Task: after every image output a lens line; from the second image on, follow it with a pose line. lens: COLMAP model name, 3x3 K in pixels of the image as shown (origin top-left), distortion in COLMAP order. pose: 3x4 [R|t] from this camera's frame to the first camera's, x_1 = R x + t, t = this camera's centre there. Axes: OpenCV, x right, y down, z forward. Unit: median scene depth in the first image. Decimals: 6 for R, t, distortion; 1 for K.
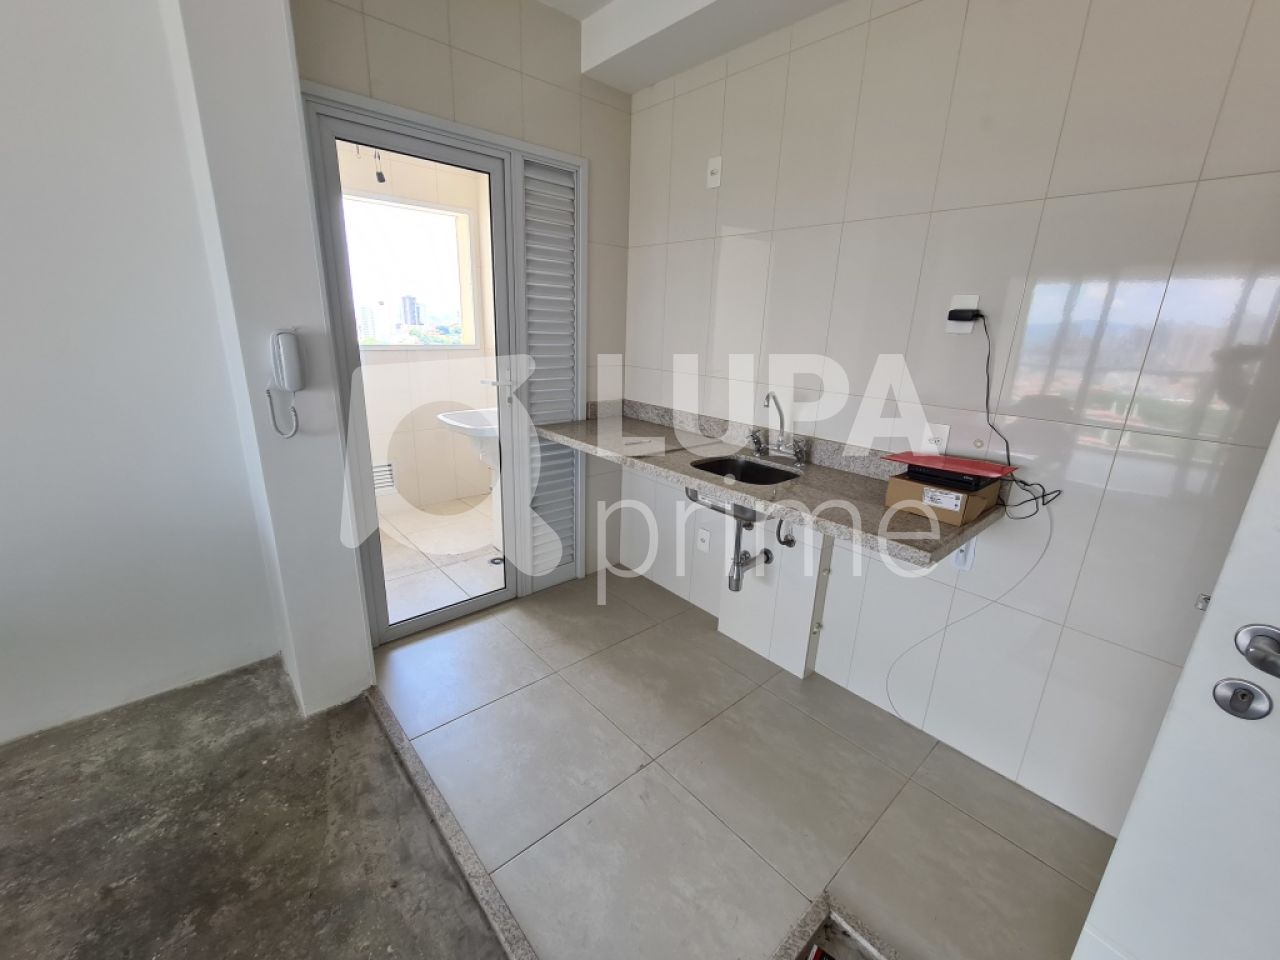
lens RADIAL K [[522.7, 0, 638.9], [0, 522.7, 477.4], [0, 0, 1]] dist [-0.001200, 0.000705]
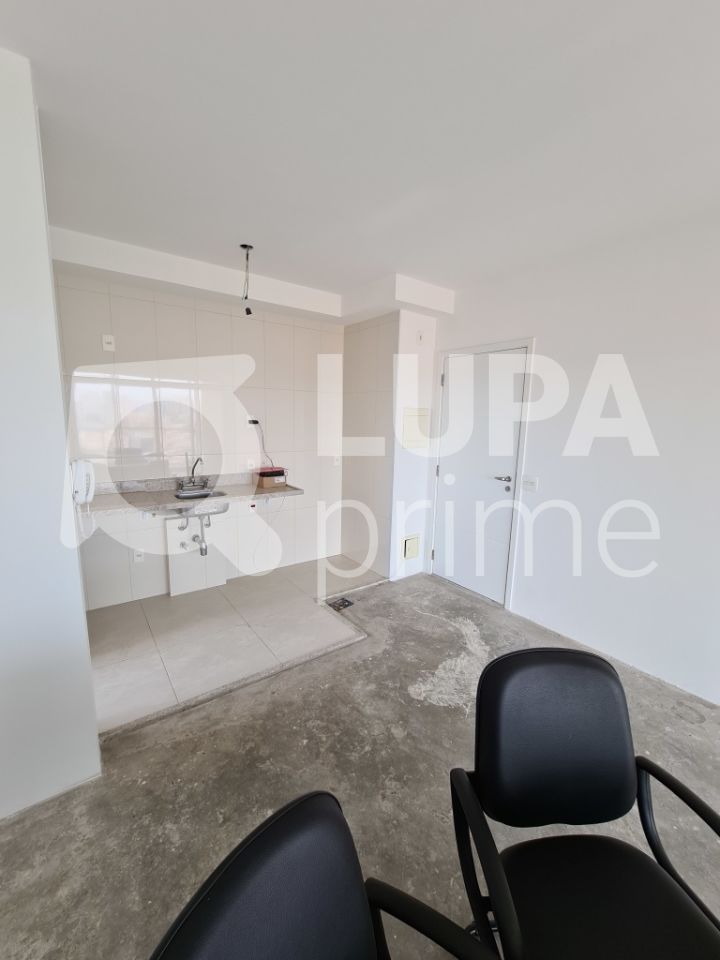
lens RADIAL K [[391.1, 0, 360.0], [0, 391.1, 480.0], [0, 0, 1]] dist [-0.004555, 0.000862]
pose [[0.091509, -0.194519, 0.976621, -1.350775], [0.263489, 0.950511, 0.164629, -0.172180], [-0.960312, 0.242264, 0.138233, 0.155278]]
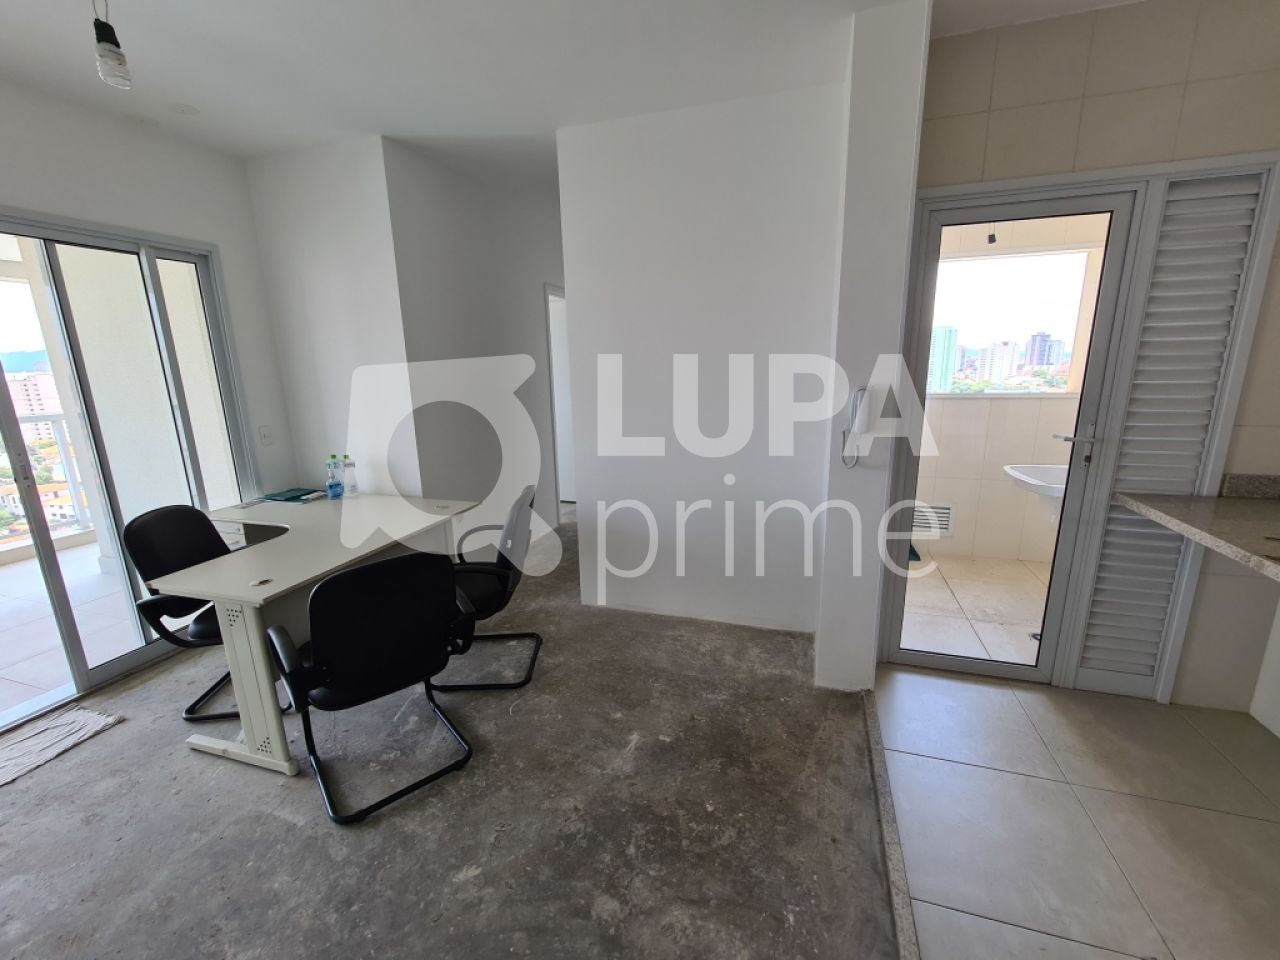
lens RADIAL K [[521.5, 0, 644.0], [0, 521.5, 480.6], [0, 0, 1]] dist [-0.004555, 0.000862]
pose [[0.512286, 0.145803, -0.846348, 0.149800], [-0.206209, 0.977537, 0.043587, 0.003371], [0.833691, 0.152196, 0.530844, -0.097232]]
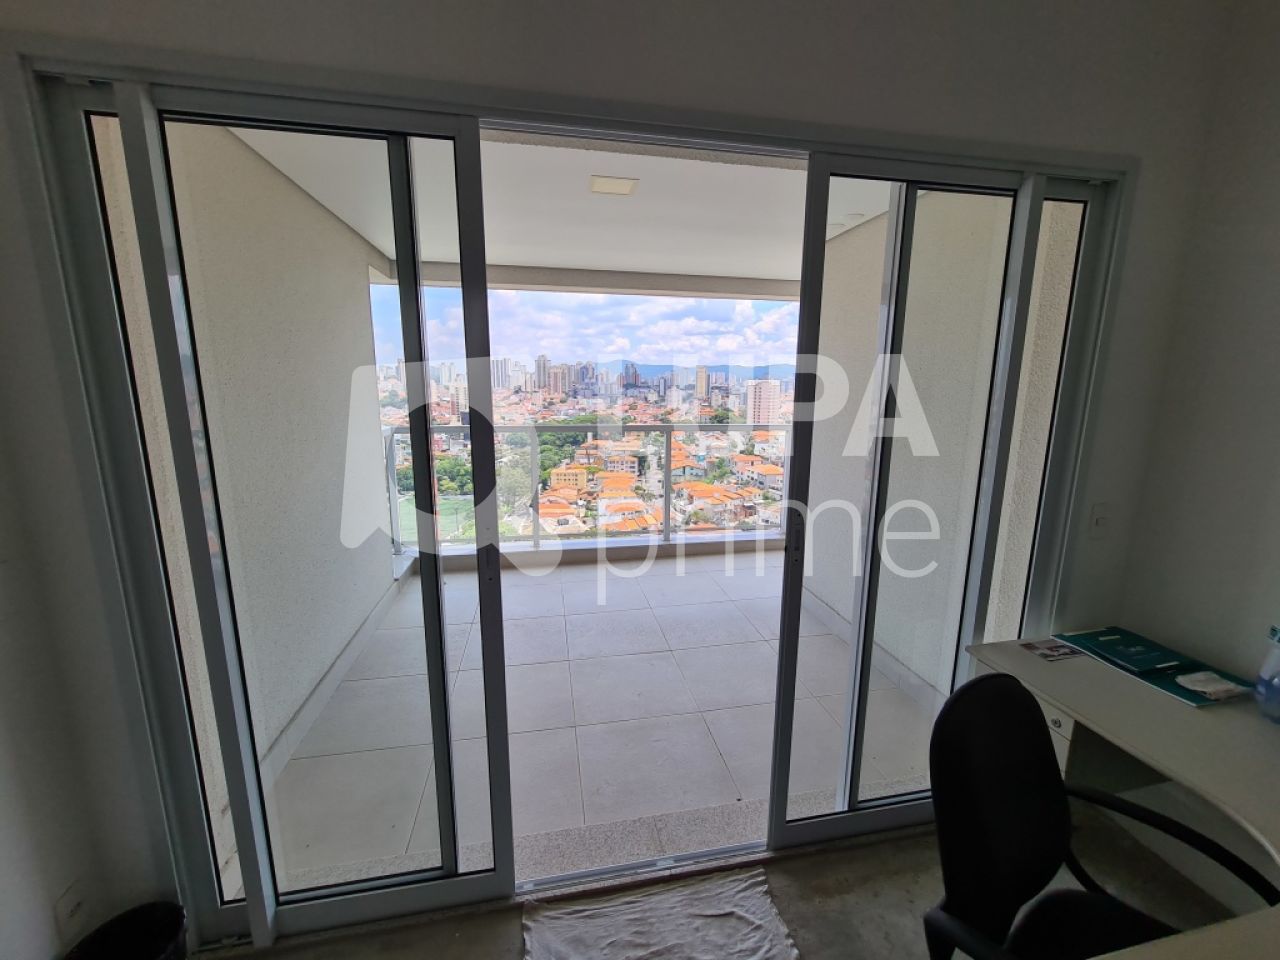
lens RADIAL K [[524.3, 0, 645.6], [0, 524.3, 477.7], [0, 0, 1]] dist [0.001297, 0.000558]
pose [[-0.504784, 0.117406, -0.855225, -0.785484], [-0.269556, 0.919732, 0.285363, 0.072566], [0.820081, 0.374578, -0.432618, -0.530954]]
